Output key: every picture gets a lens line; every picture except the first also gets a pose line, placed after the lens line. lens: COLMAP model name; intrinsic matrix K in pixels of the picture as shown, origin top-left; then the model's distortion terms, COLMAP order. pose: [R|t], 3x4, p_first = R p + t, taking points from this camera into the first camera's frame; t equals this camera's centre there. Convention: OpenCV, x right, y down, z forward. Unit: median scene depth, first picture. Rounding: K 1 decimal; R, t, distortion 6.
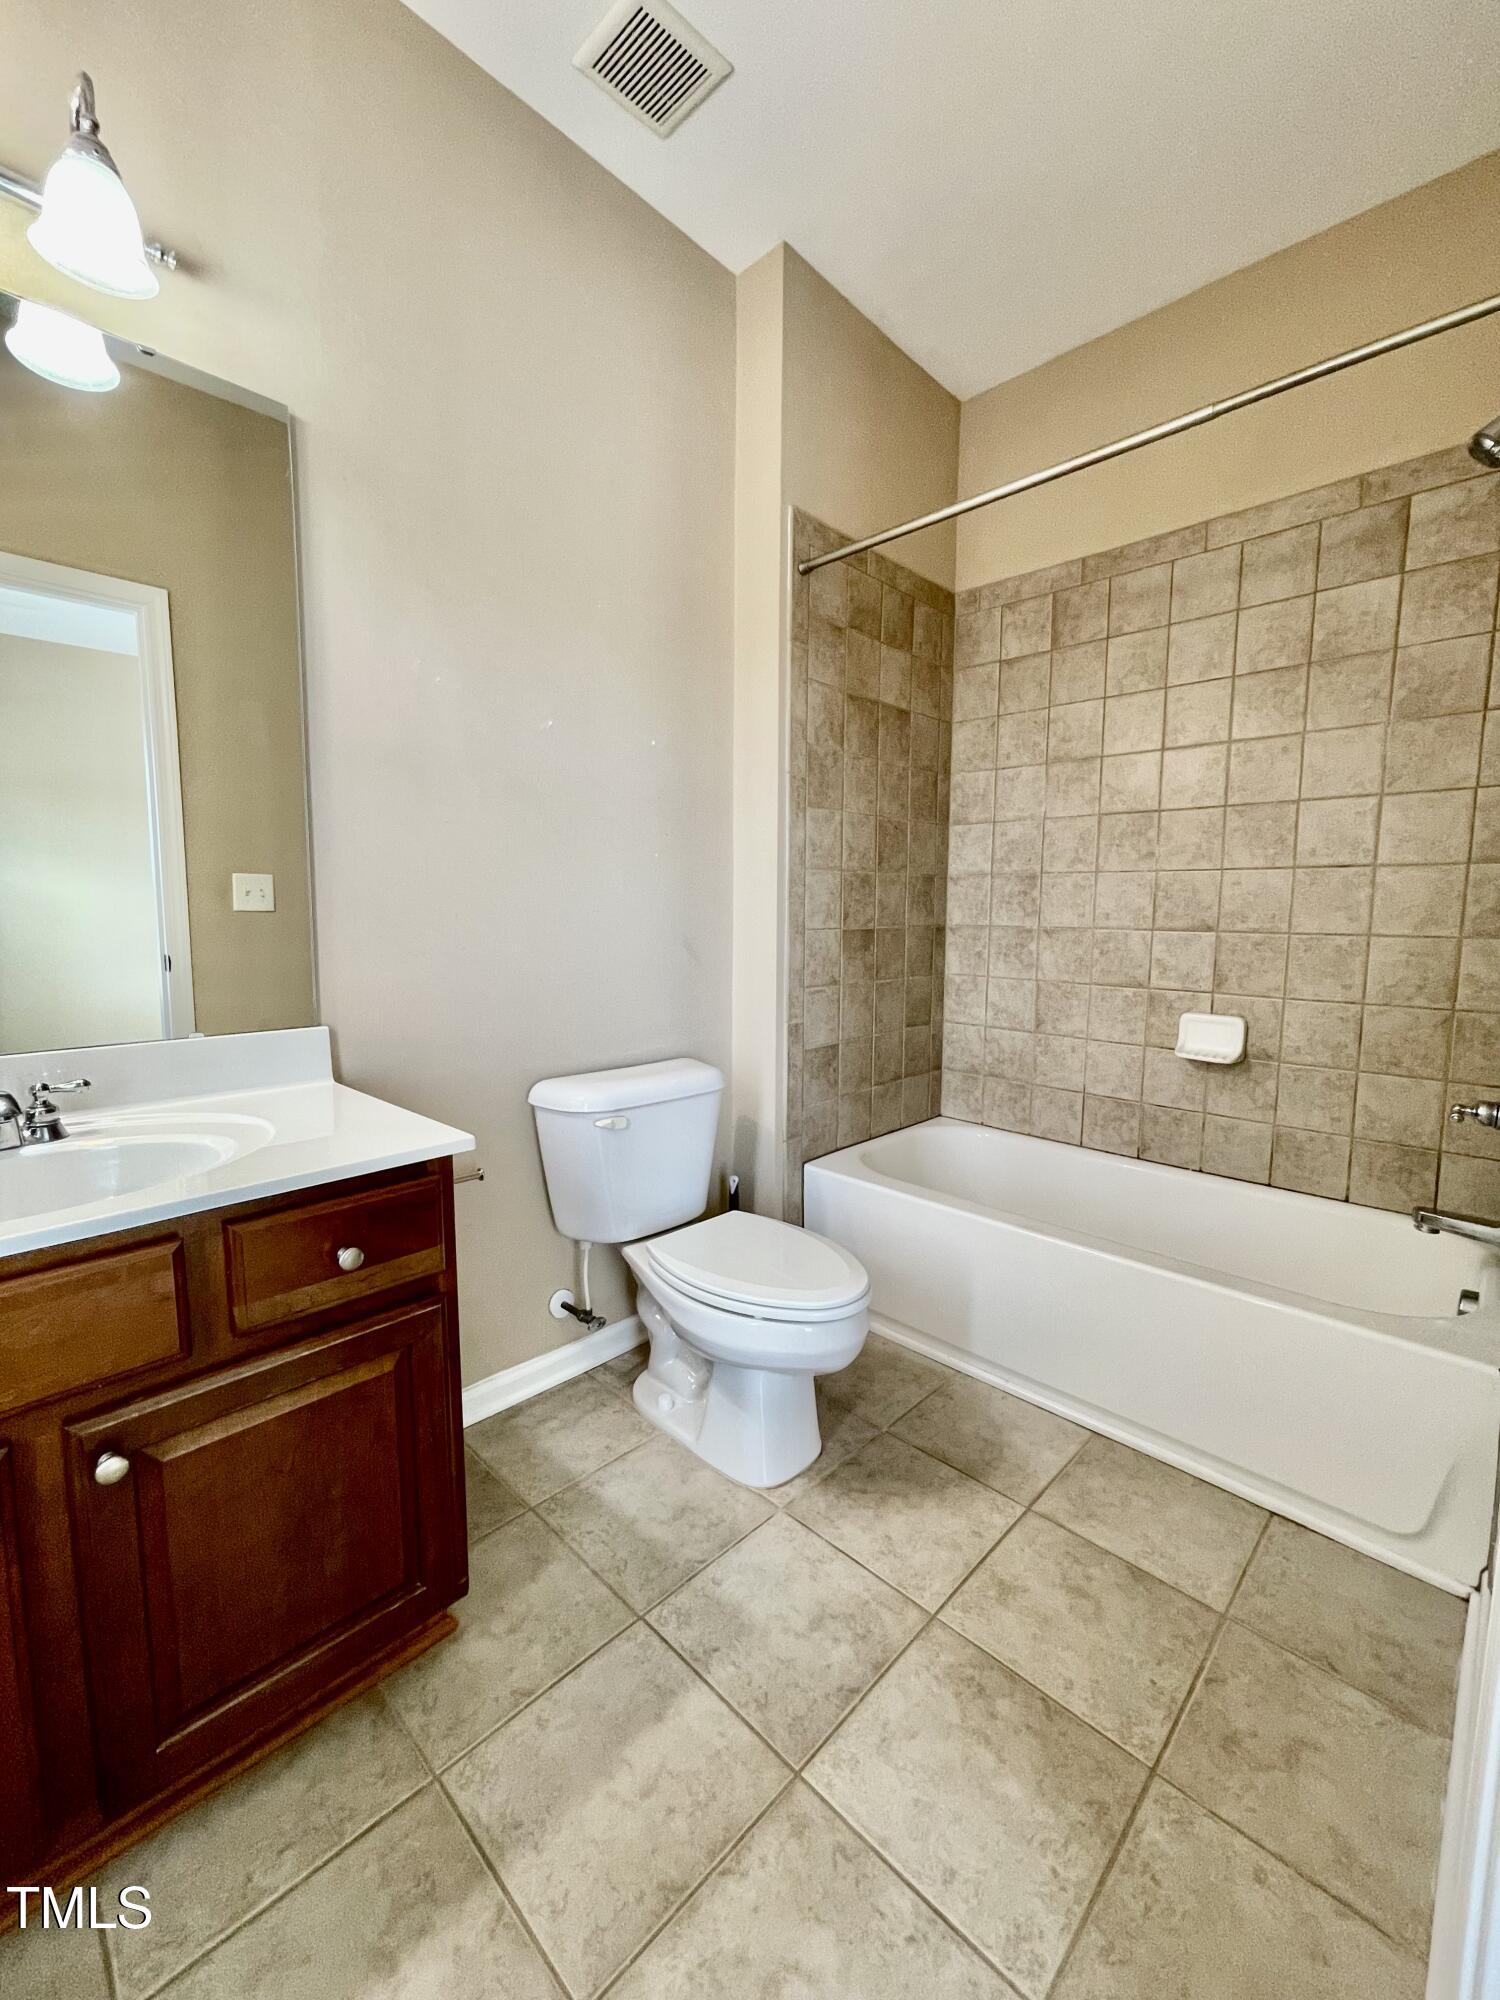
lens RADIAL K [[815.0, 0, 750.0], [0, 815.0, 1000.0], [0, 0, 1]] dist [0.000041, 0.001027]
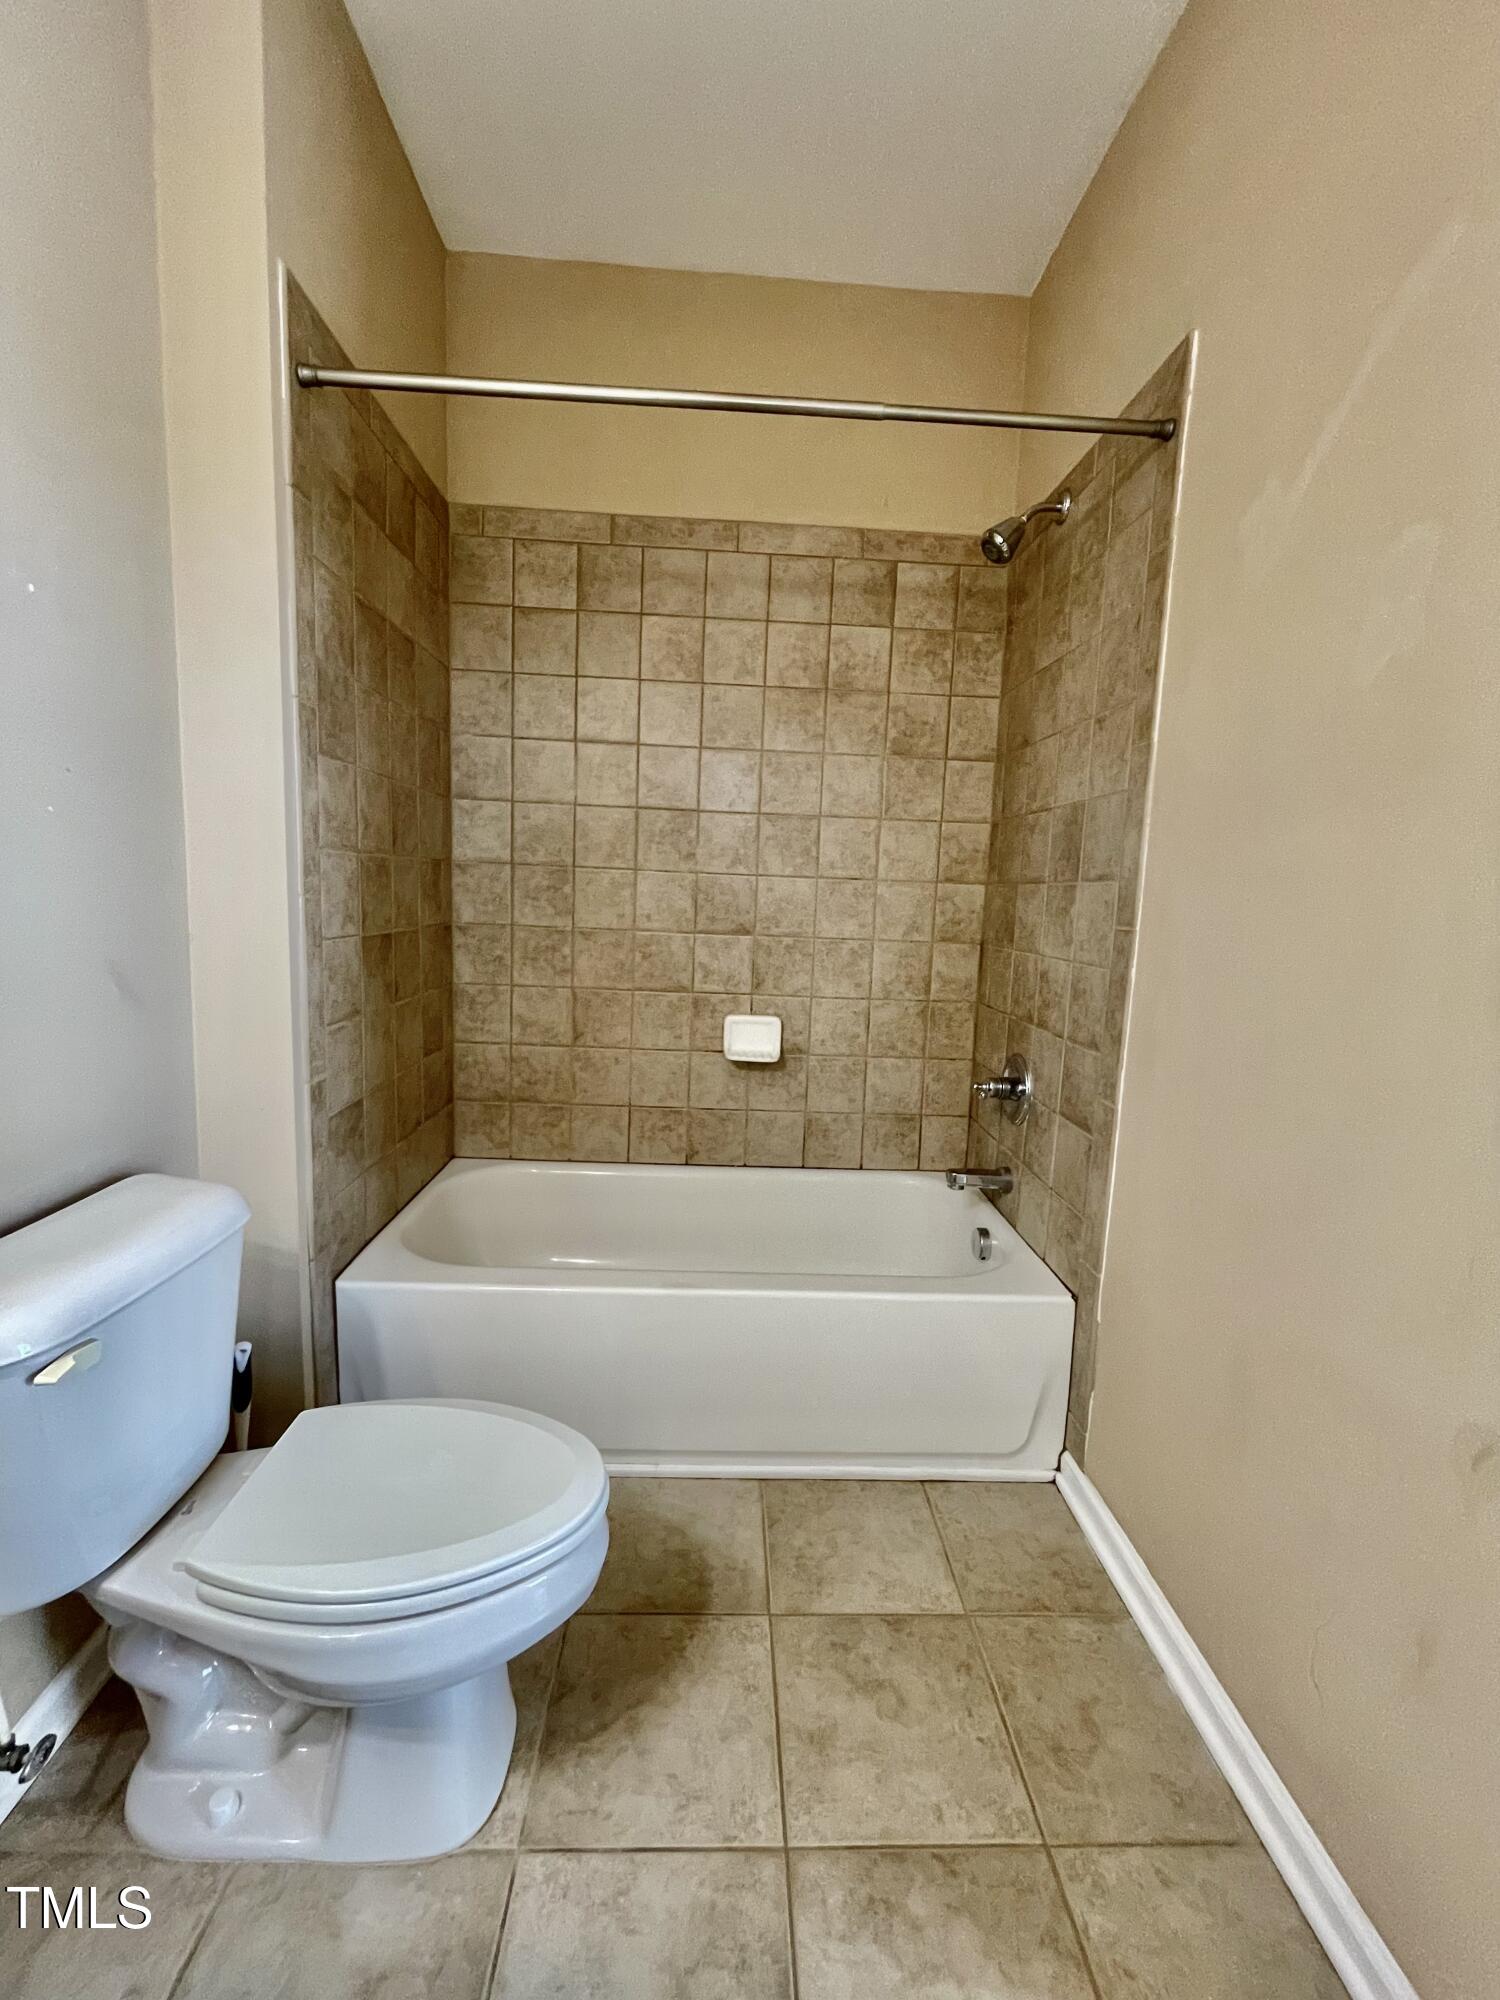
lens RADIAL K [[815.0, 0, 750.0], [0, 815.0, 1000.0], [0, 0, 1]] dist [0.000041, 0.001027]
pose [[0.686571, -0.073078, 0.723381, -0.179908], [0.046798, 0.997315, 0.056334, -0.059355], [-0.725555, -0.004824, 0.688147, 0.289595]]
